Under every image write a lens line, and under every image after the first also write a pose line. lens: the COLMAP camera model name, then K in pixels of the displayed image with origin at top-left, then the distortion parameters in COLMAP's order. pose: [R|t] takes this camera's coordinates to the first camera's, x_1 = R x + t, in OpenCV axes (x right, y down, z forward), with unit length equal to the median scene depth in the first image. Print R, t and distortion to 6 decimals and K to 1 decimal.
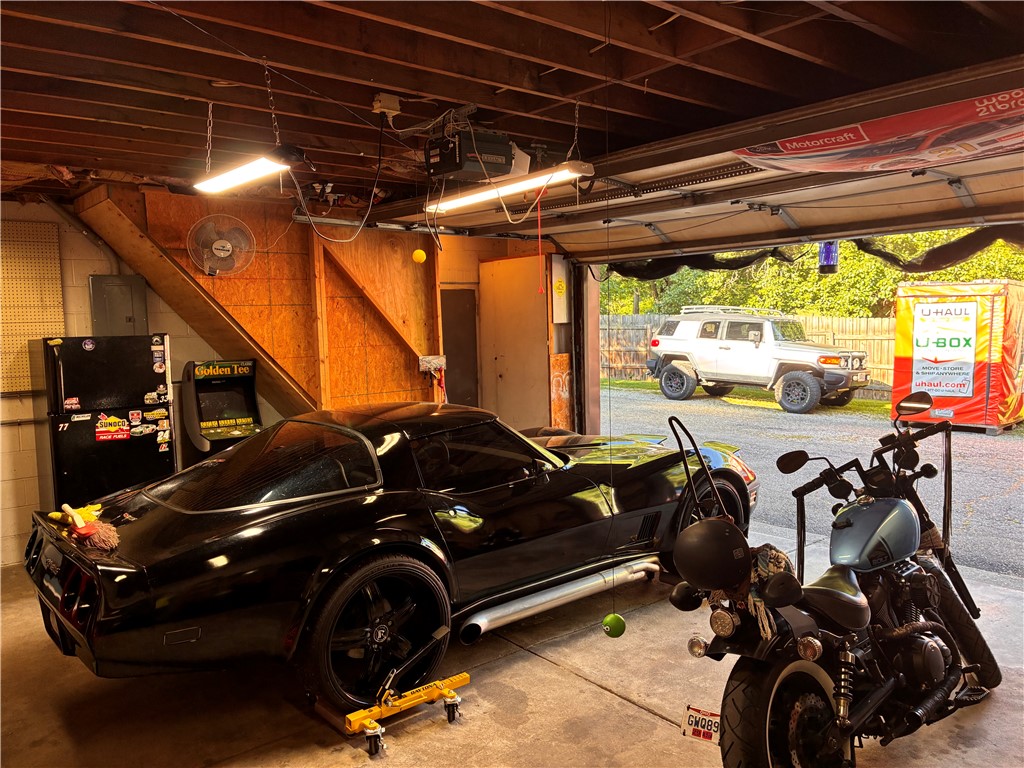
lens RADIAL K [[771.3, 0, 519.4], [0, 771.3, 382.9], [0, 0, 1]] dist [0.022633, -0.009565]
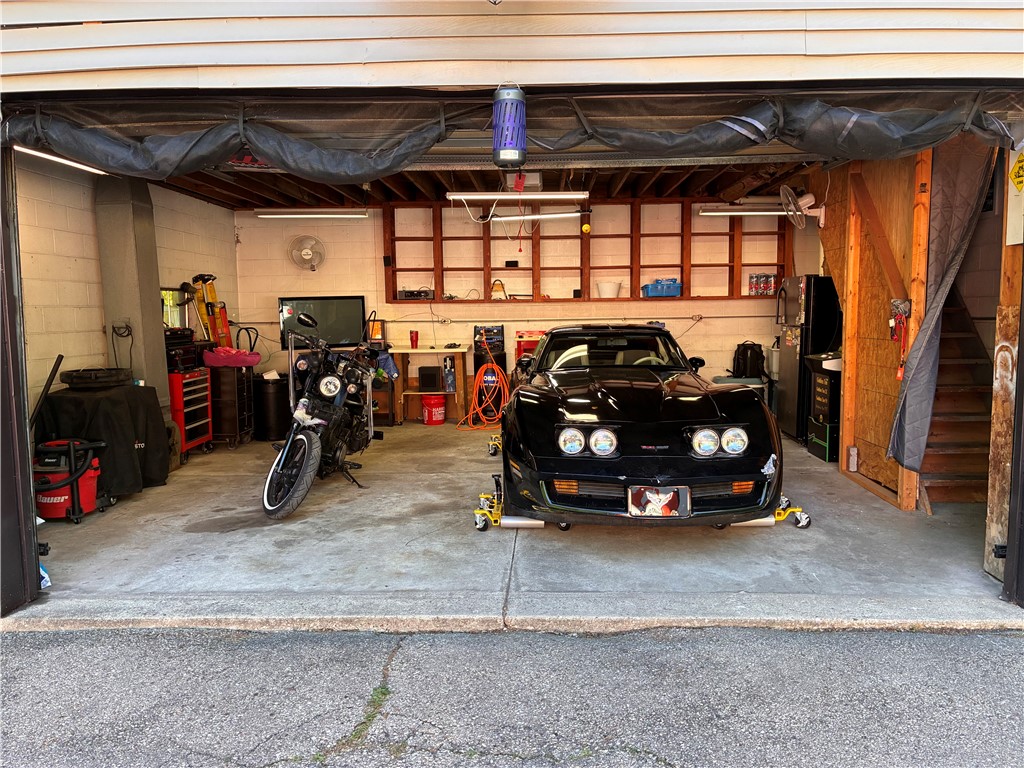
lens RADIAL K [[771.3, 0, 519.4], [0, 771.3, 382.9], [0, 0, 1]] dist [0.022633, -0.009565]
pose [[-0.662959, 0.104045, -0.741390, 0.914626], [-0.032882, 0.985293, 0.167677, -0.087782], [0.747933, 0.135541, -0.649788, 1.540681]]
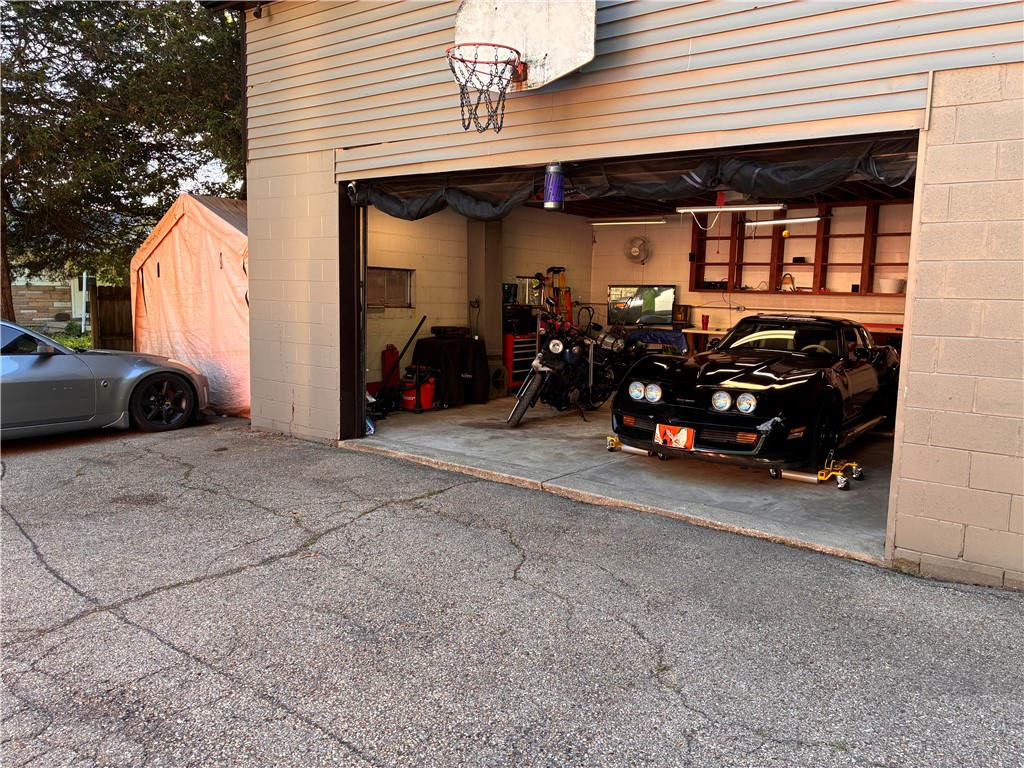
lens RADIAL K [[764.9, 0, 527.4], [0, 764.9, 385.2], [0, 0, 1]] dist [0.078866, -0.160005]
pose [[-0.975977, 0.025930, -0.216324, 0.702823], [-0.019671, 0.978349, 0.206023, -0.138164], [0.216982, 0.205329, -0.954337, 2.136339]]
